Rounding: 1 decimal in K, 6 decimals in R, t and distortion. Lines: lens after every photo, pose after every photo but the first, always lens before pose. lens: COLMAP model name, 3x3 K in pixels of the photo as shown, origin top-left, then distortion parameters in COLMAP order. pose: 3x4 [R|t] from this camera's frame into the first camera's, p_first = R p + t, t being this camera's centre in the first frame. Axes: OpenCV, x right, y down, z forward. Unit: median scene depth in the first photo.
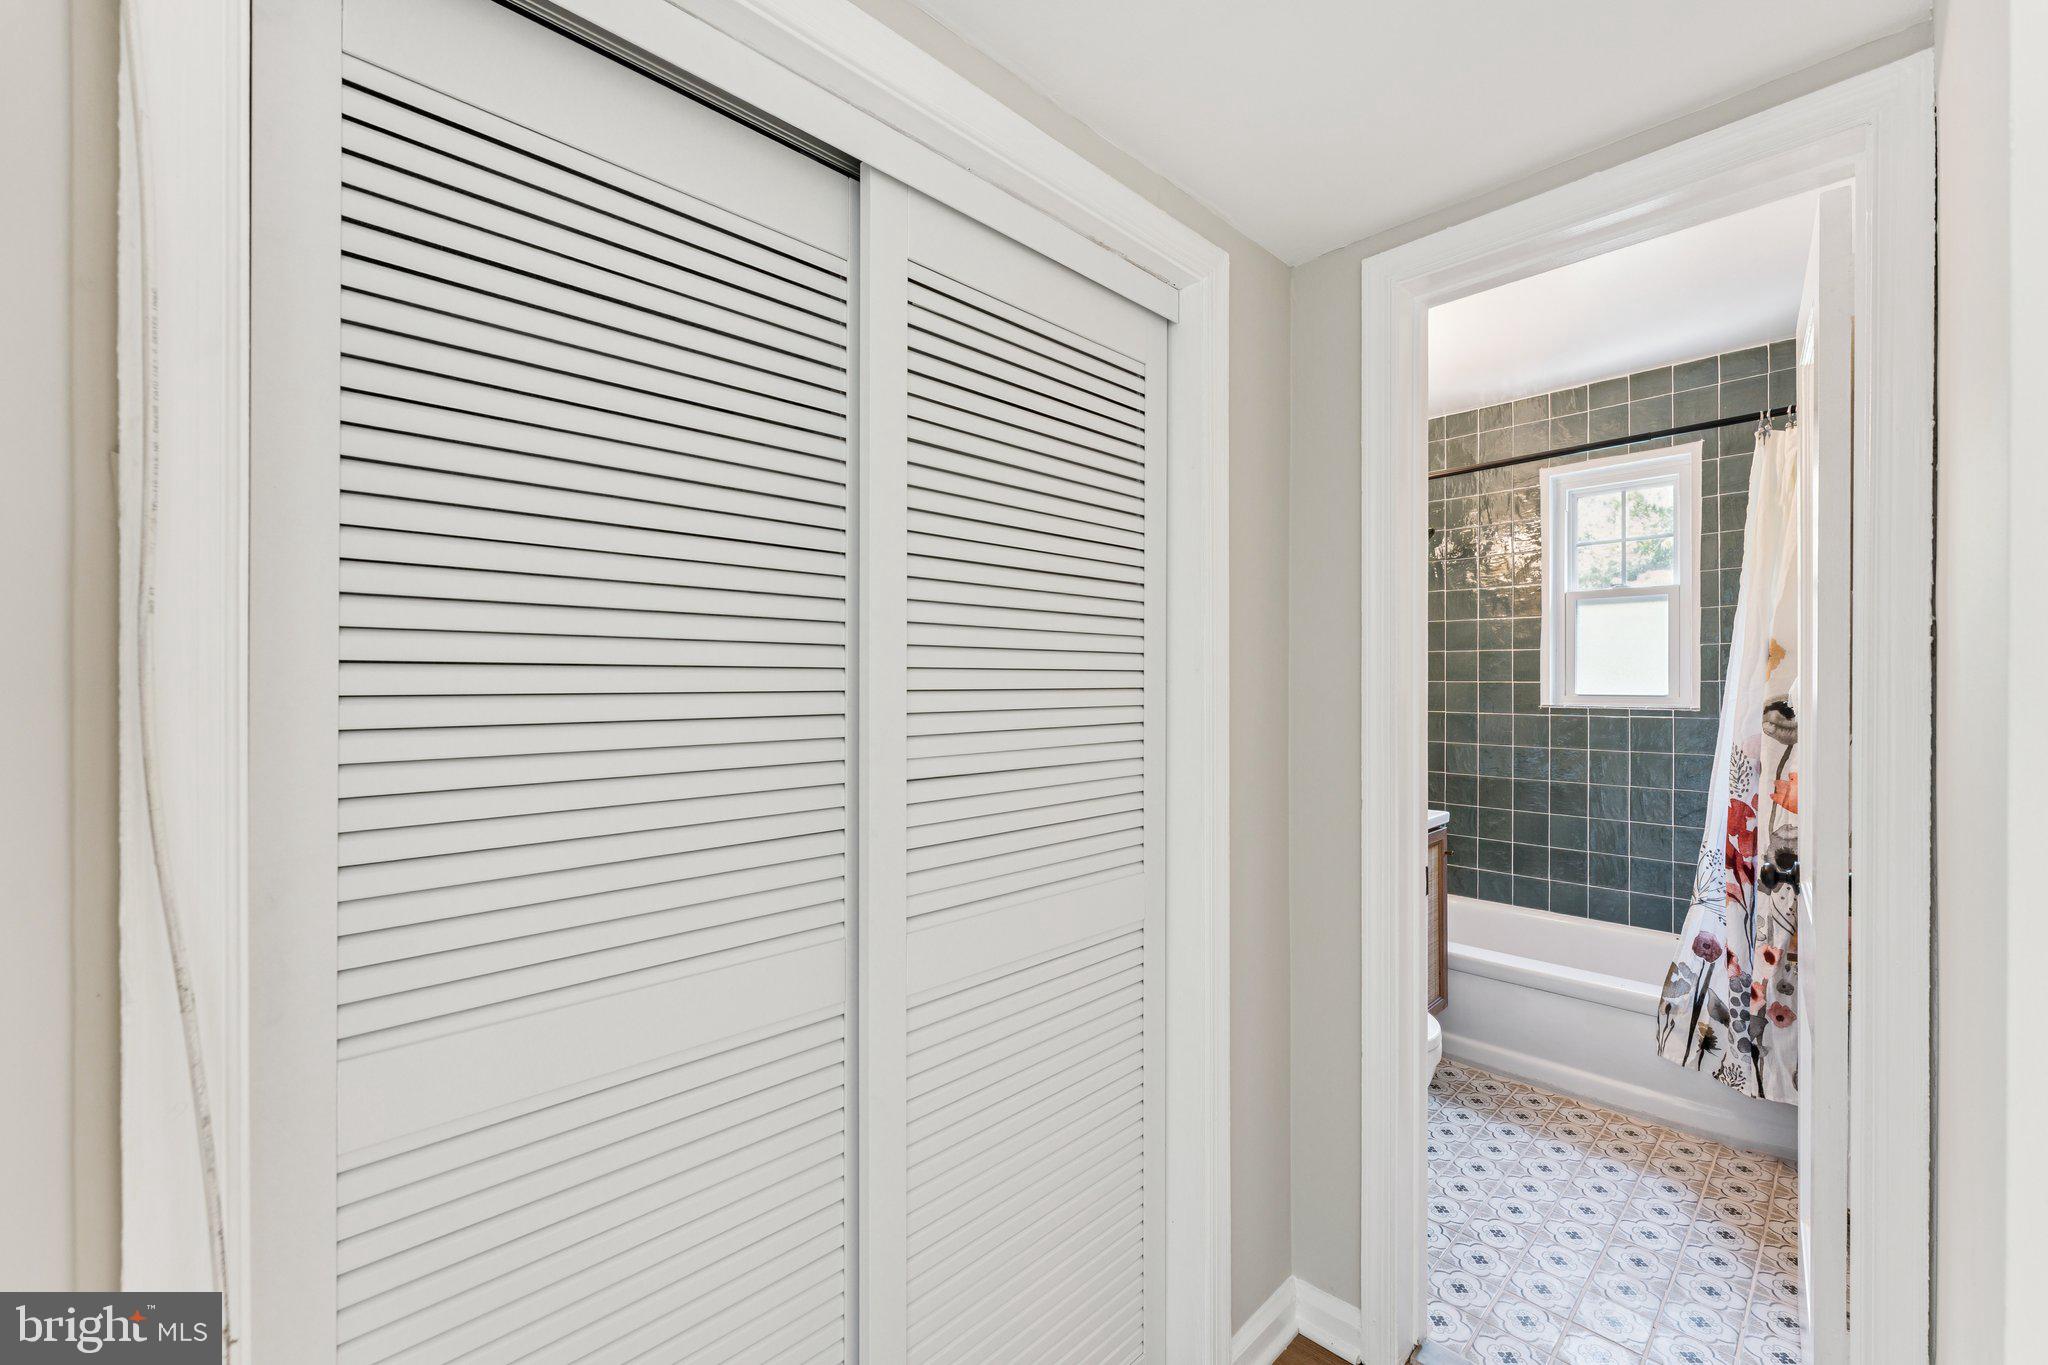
lens RADIAL K [[849.4, 0, 1024.0], [0, 849.4, 682.5], [0, 0, 1]] dist [-0.001105, -0.000168]
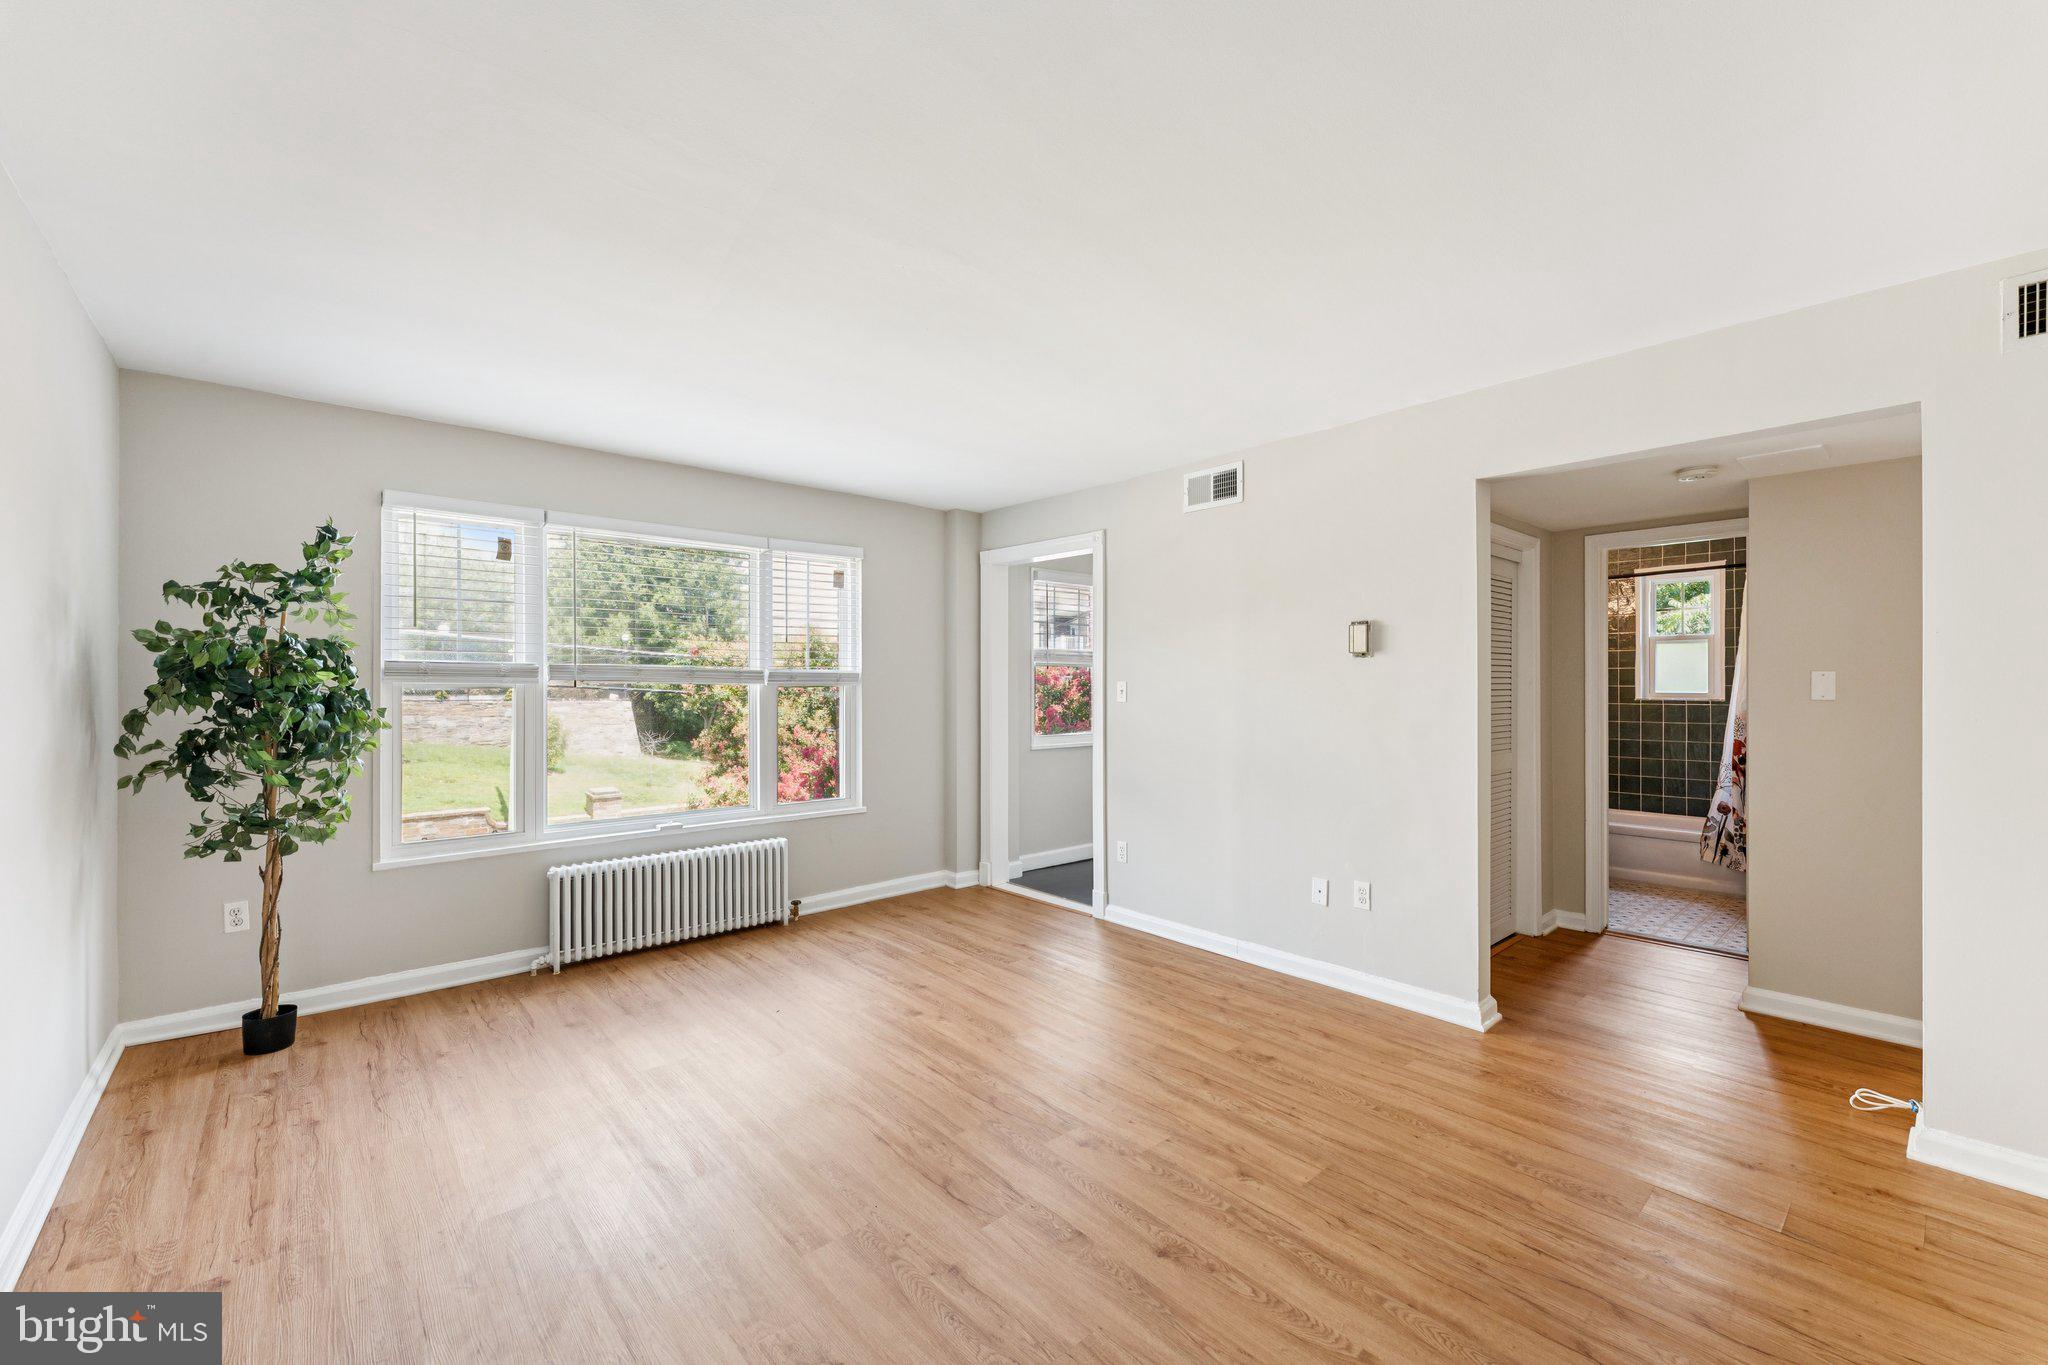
lens RADIAL K [[849.4, 0, 1024.0], [0, 849.4, 682.5], [0, 0, 1]] dist [-0.001105, -0.000168]
pose [[0.999108, 0.002020, -0.042184, -0.877550], [-0.002293, 0.999977, -0.006412, 0.009466], [0.042170, 0.006503, 0.999089, -1.225304]]
